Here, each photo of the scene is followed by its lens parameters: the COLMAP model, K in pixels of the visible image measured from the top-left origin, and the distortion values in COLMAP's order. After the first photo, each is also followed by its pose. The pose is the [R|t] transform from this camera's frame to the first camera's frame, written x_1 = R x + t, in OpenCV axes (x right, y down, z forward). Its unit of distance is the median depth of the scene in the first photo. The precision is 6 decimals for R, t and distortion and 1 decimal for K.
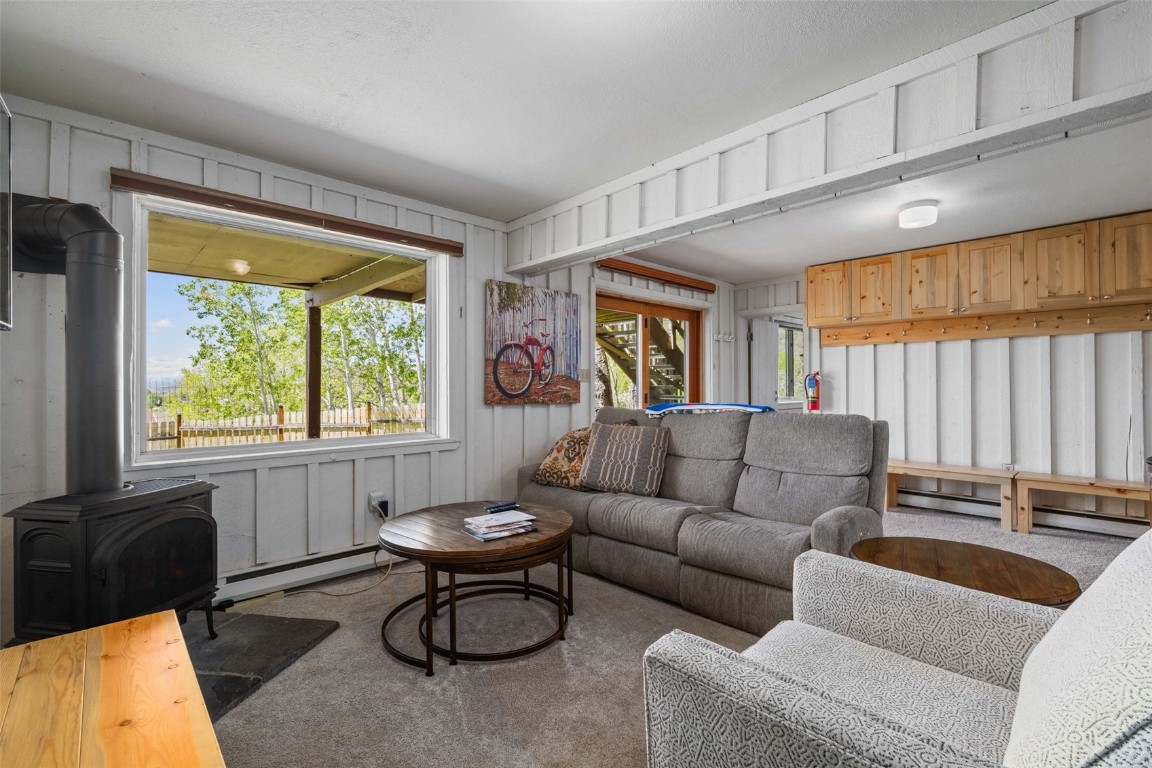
lens RADIAL K [[512.3, 0, 571.0], [0, 512.3, 381.7], [0, 0, 1]] dist [-0.017161, -0.000258]
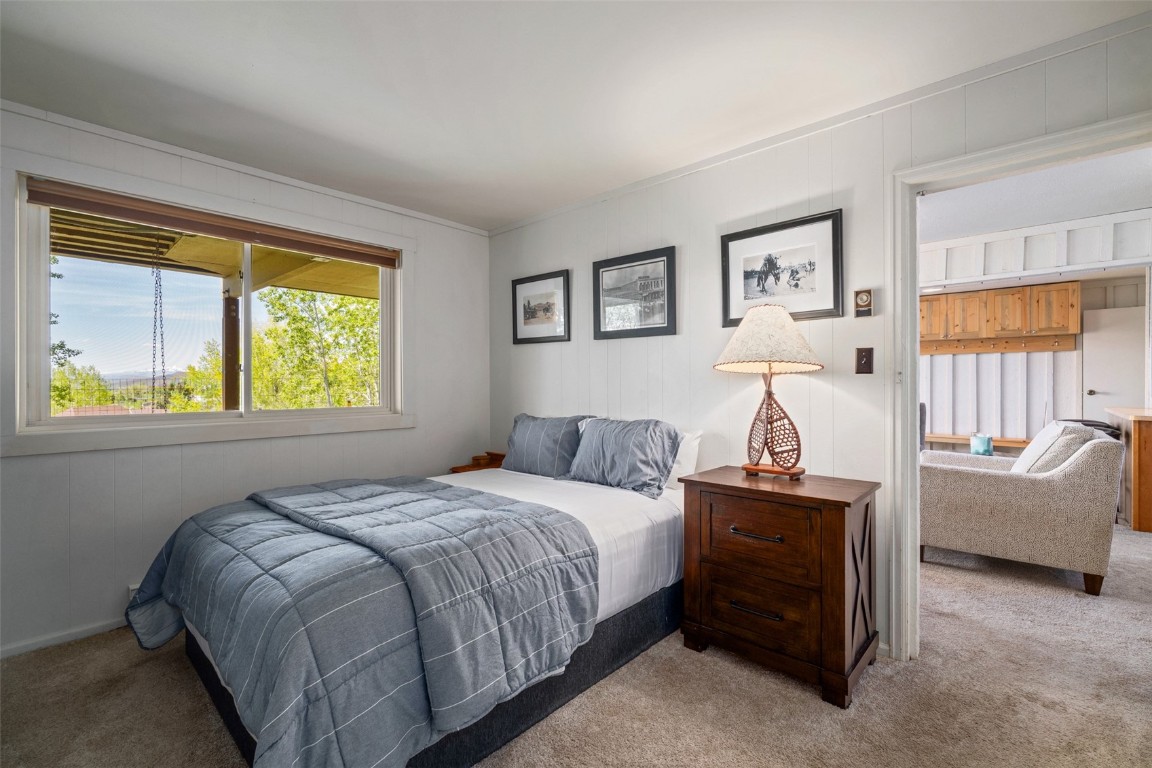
lens RADIAL K [[512.3, 0, 570.5], [0, 512.3, 383.8], [0, 0, 1]] dist [-0.017161, -0.000258]
pose [[0.996998, -0.001282, 0.077418, -0.425032], [0.000353, 0.999928, 0.012013, -0.008847], [-0.077428, -0.011950, 0.996926, -0.394624]]
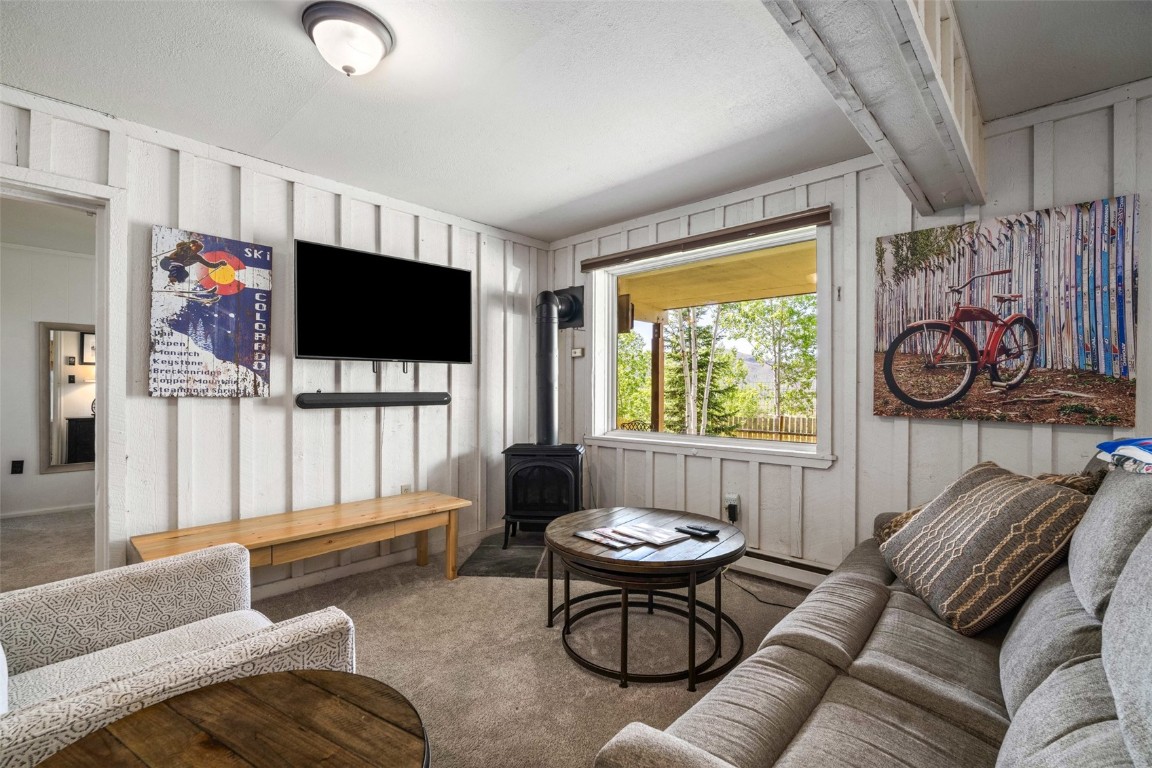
lens RADIAL K [[512.3, 0, 565.8], [0, 512.3, 388.2], [0, 0, 1]] dist [-0.017161, -0.000258]
pose [[0.050944, 0.004239, -0.998692, 0.734183], [0.009548, 0.999943, 0.004732, -0.001076], [0.998656, -0.009776, 0.050901, 0.757339]]
